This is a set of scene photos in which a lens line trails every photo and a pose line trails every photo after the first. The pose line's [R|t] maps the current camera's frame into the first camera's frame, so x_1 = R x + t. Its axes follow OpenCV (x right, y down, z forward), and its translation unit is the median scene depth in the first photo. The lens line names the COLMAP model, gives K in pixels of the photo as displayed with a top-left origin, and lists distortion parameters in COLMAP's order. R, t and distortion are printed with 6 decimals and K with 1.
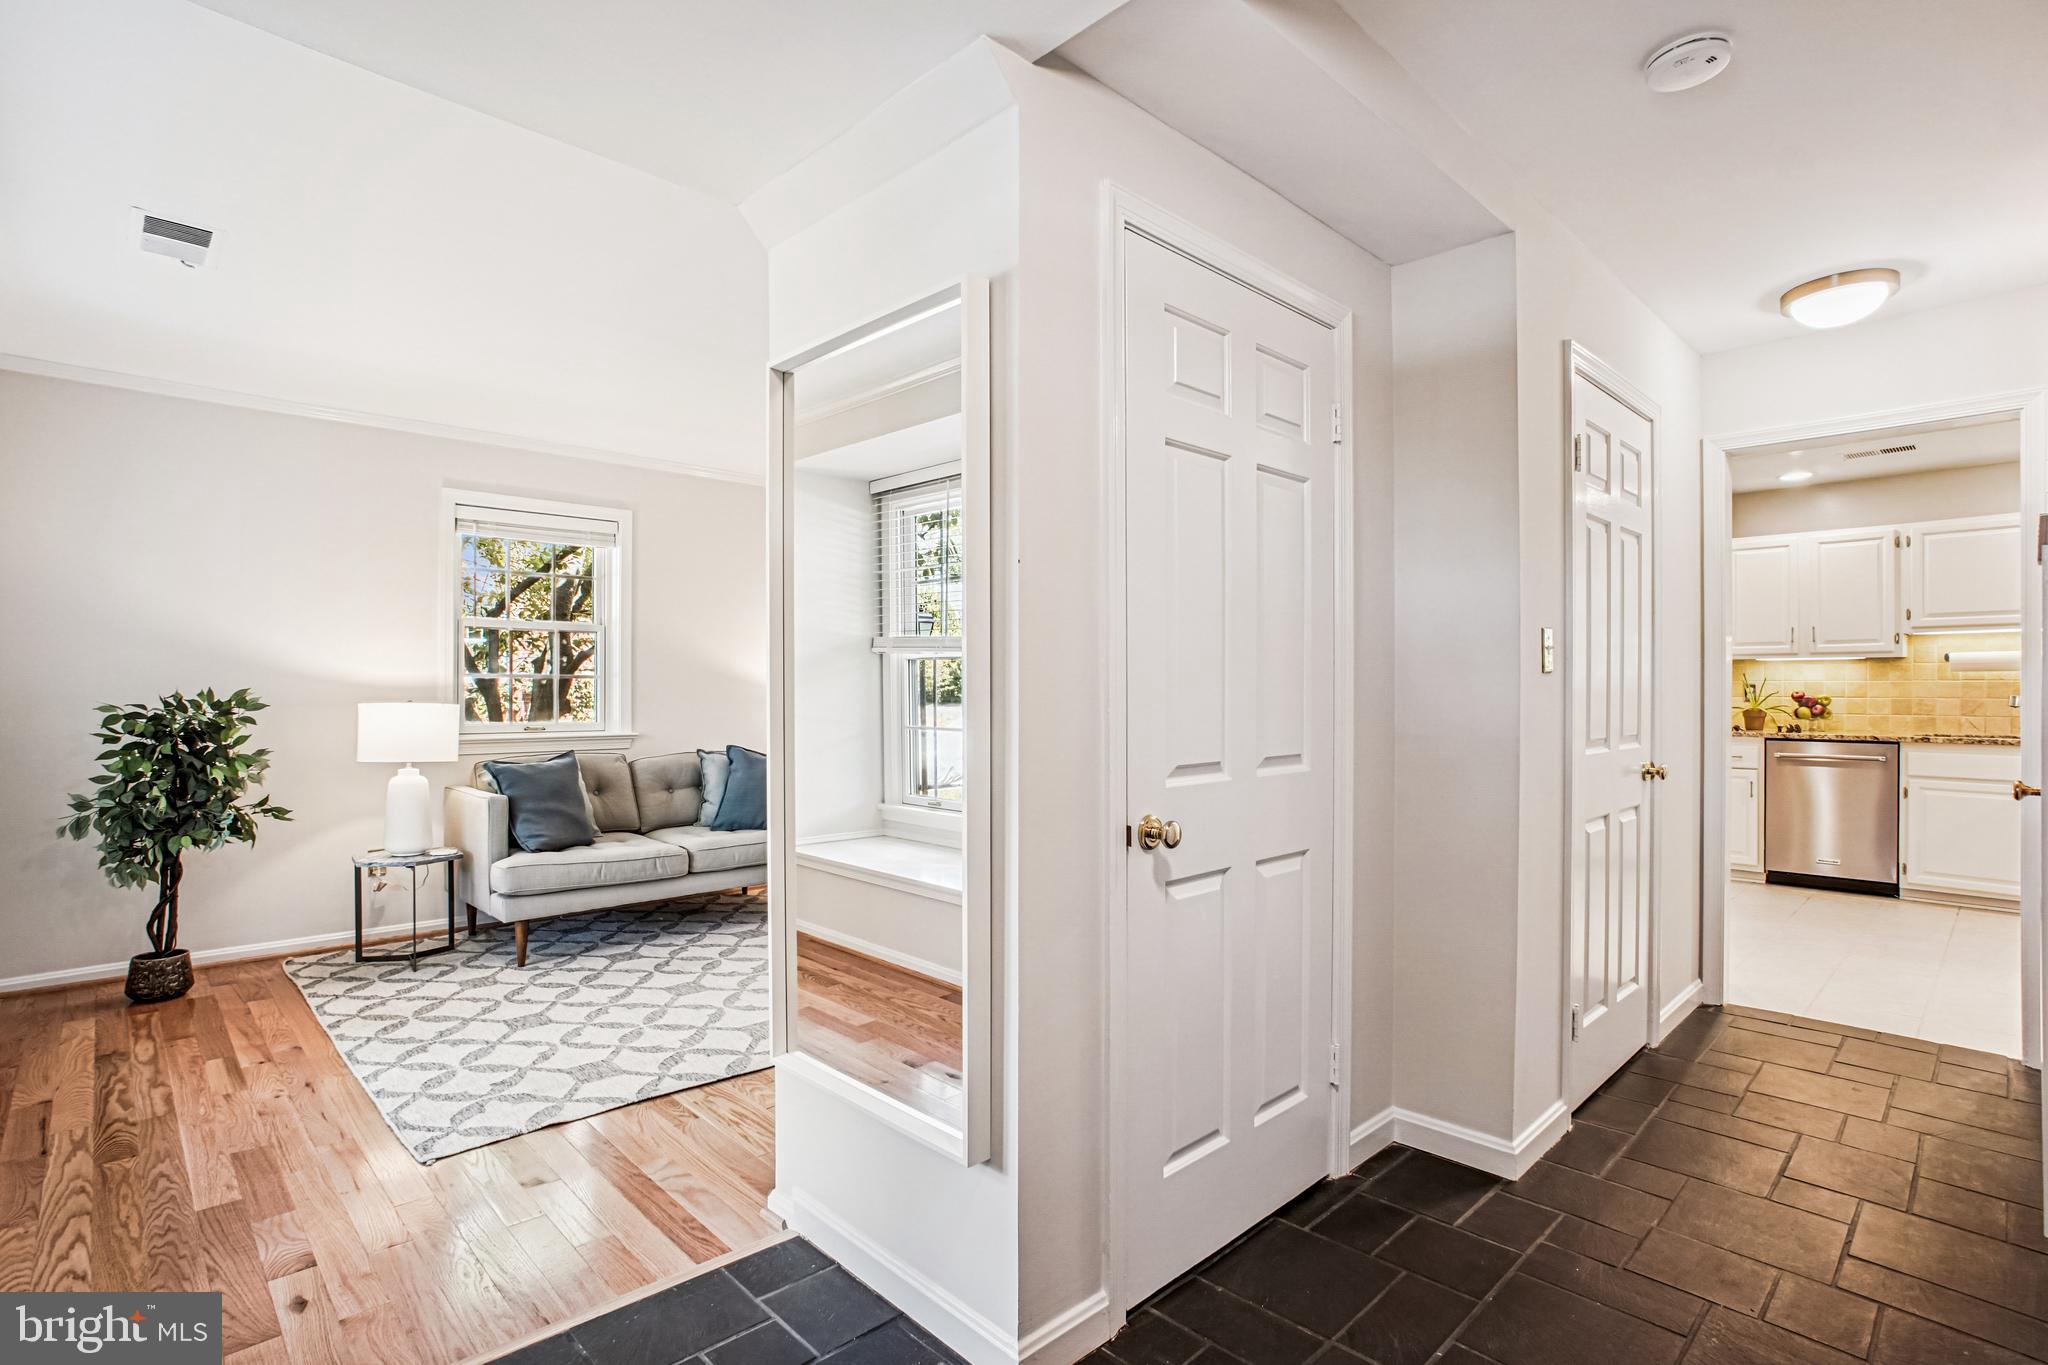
lens RADIAL K [[1015.9, 0, 1040.2], [0, 1015.9, 701.6], [0, 0, 1]] dist [-0.045330, 0.019787]
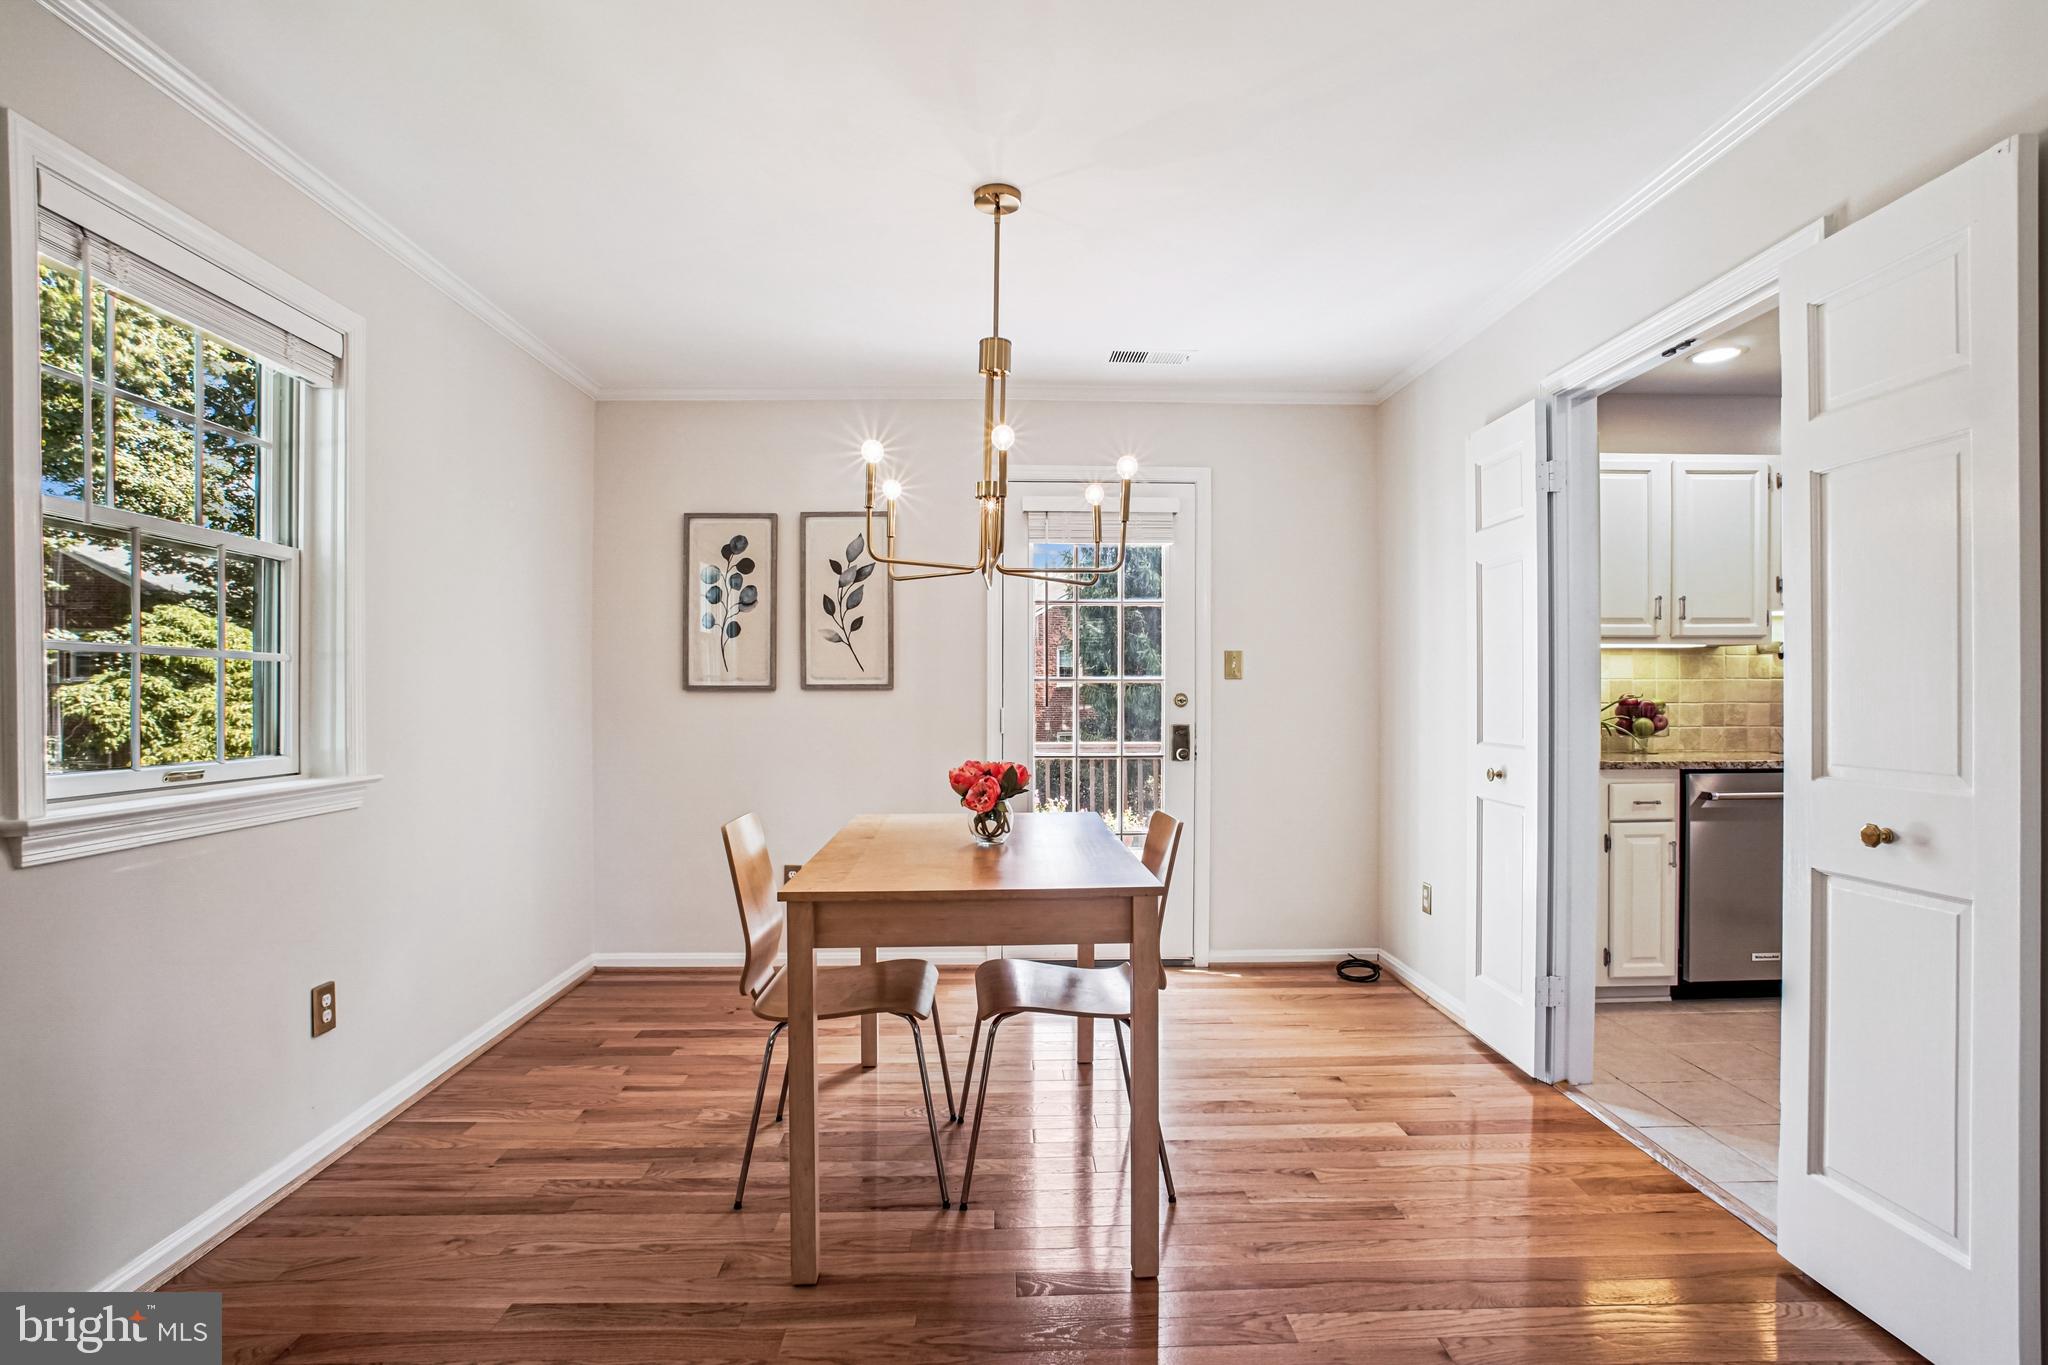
lens RADIAL K [[1015.9, 0, 1027.5], [0, 1015.9, 698.4], [0, 0, 1]] dist [-0.045330, 0.019787]
pose [[0.665947, -0.007162, 0.745964, -0.016684], [0.013479, 0.999906, -0.002433, -0.016482], [-0.745877, 0.011675, 0.665982, 1.233984]]
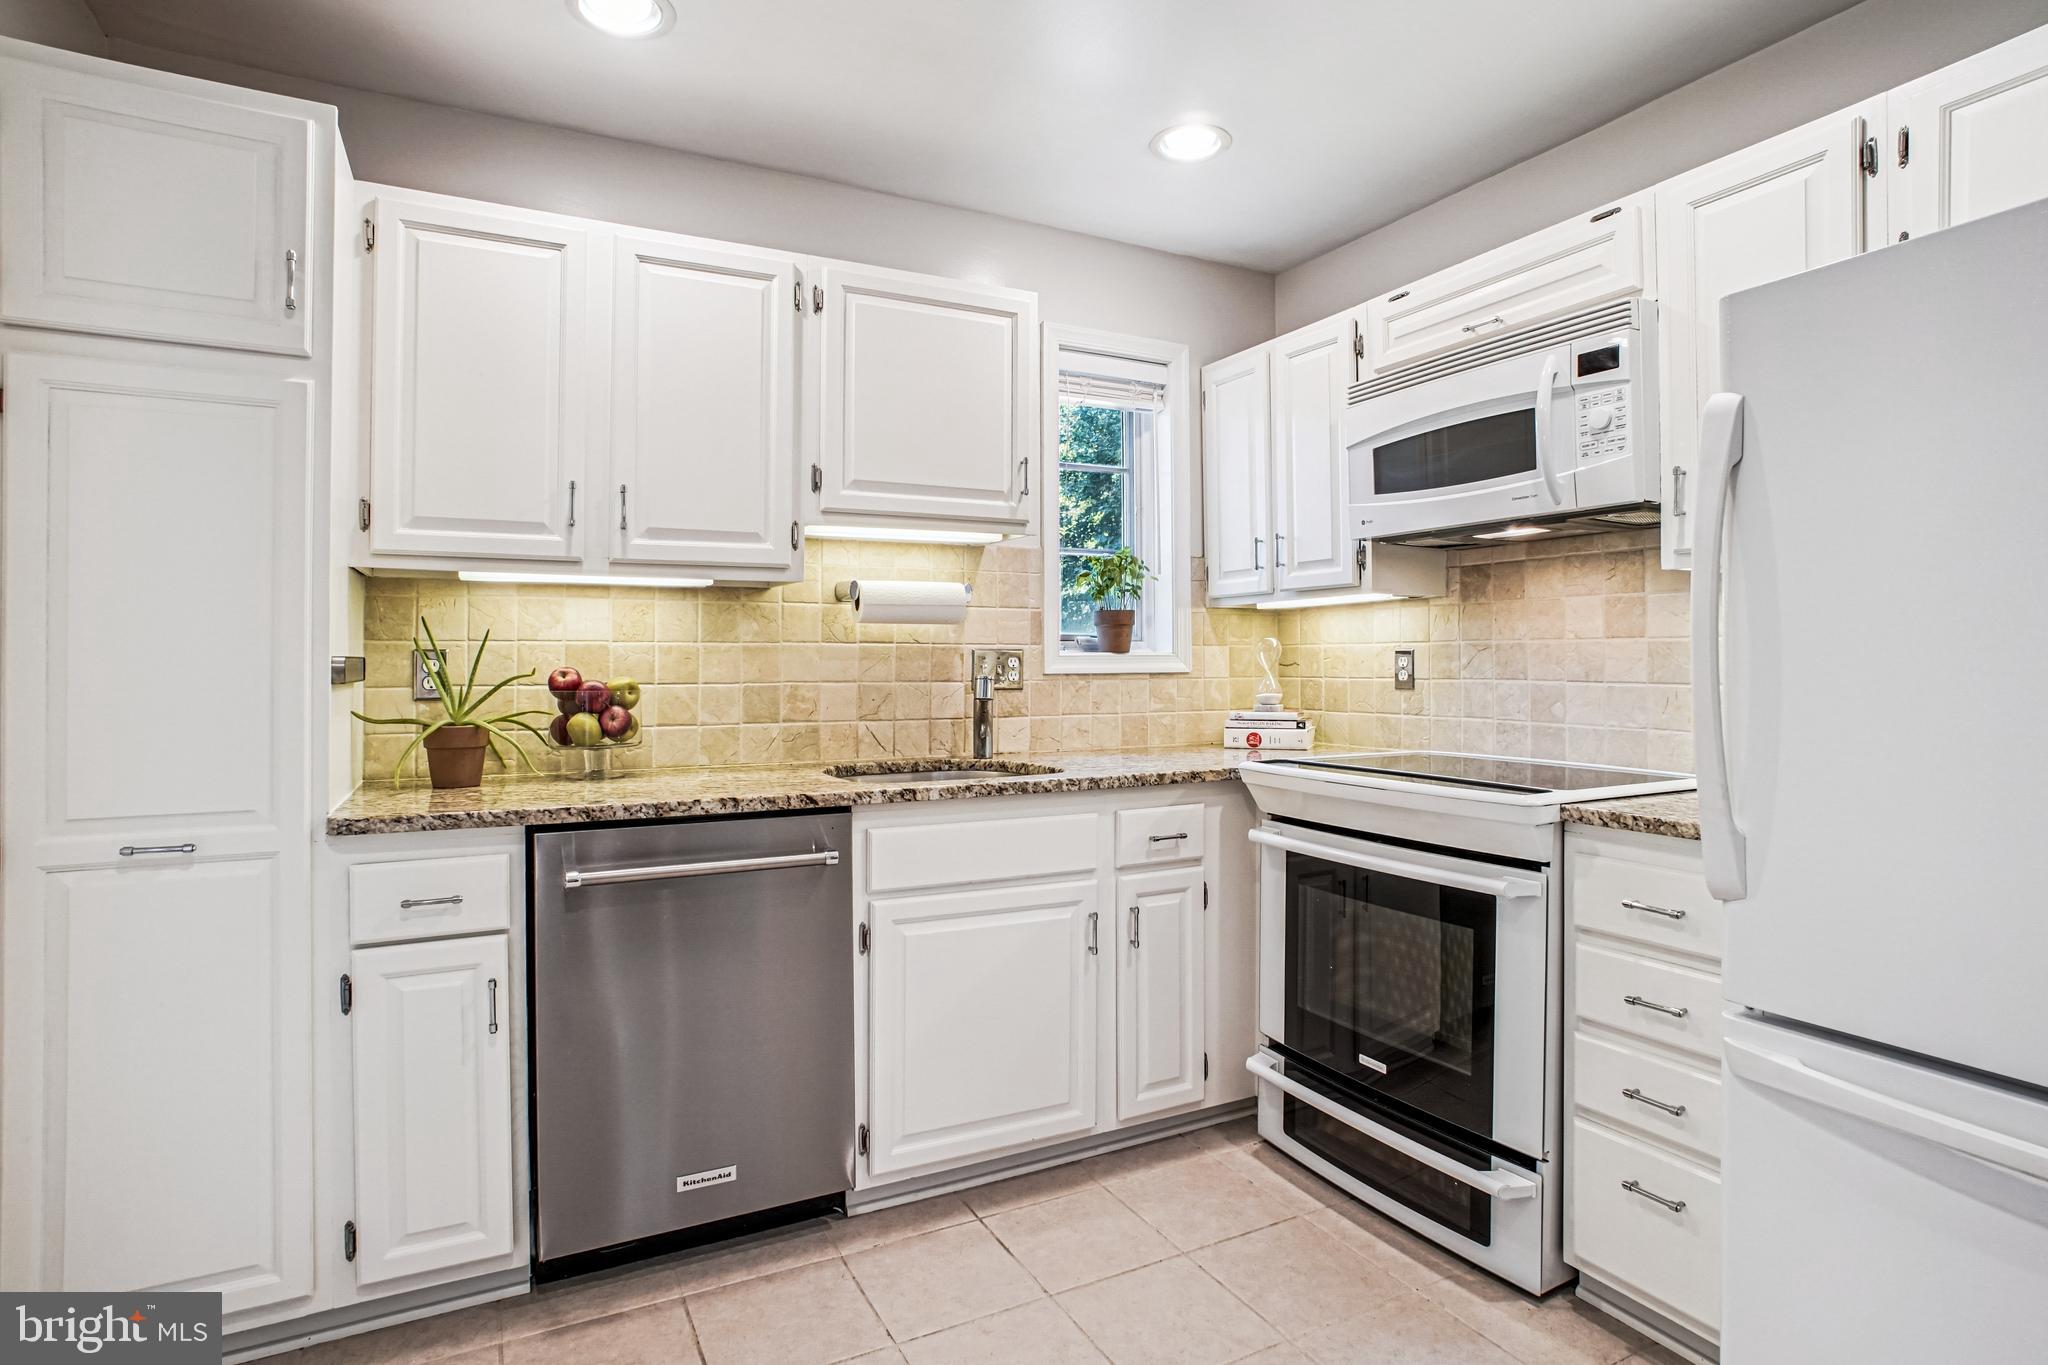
lens RADIAL K [[1080.0, 0, 1013.9], [0, 1080.0, 649.0], [0, 0, 1]] dist [-0.025962, 0.011813]
pose [[0.291837, 0.008192, 0.956433, 0.631845], [0.014283, 0.999814, -0.012922, -0.015060], [-0.956361, 0.017432, 0.291666, 1.056799]]
